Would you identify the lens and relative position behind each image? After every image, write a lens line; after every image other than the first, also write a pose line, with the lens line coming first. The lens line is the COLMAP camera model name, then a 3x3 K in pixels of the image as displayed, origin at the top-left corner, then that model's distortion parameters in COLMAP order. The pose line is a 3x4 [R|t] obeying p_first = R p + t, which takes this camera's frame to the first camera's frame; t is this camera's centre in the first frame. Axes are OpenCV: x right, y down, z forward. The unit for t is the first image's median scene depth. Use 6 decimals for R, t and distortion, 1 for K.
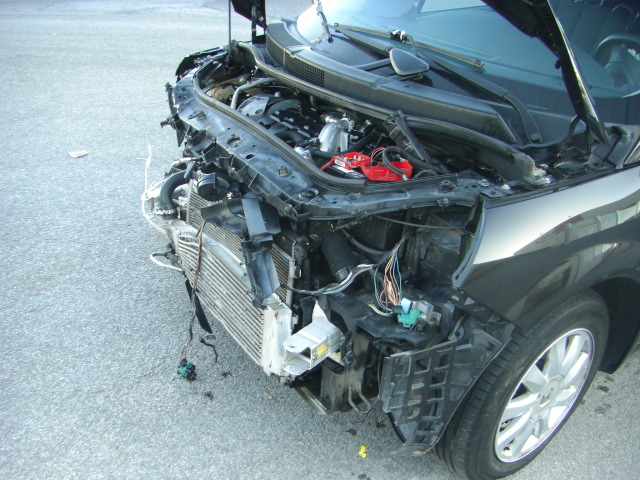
lens RADIAL K [[717.0, 0, 305.8], [0, 717.0, 301.2], [0, 0, 1]] dist [-0.214328, 0.181822]
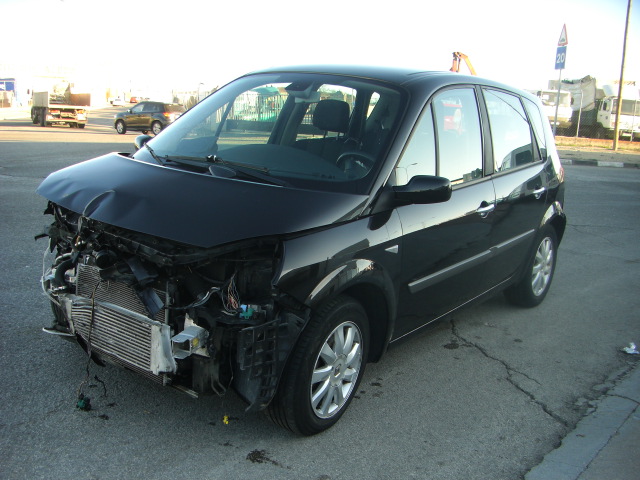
lens RADIAL K [[717.0, 0, 305.8], [0, 717.0, 301.2], [0, 0, 1]] dist [-0.214328, 0.181822]
pose [[0.945448, -0.086885, 0.313973, -0.218267], [0.155352, 0.967380, -0.200104, 0.311127], [-0.286345, 0.237964, 0.928105, -0.514653]]
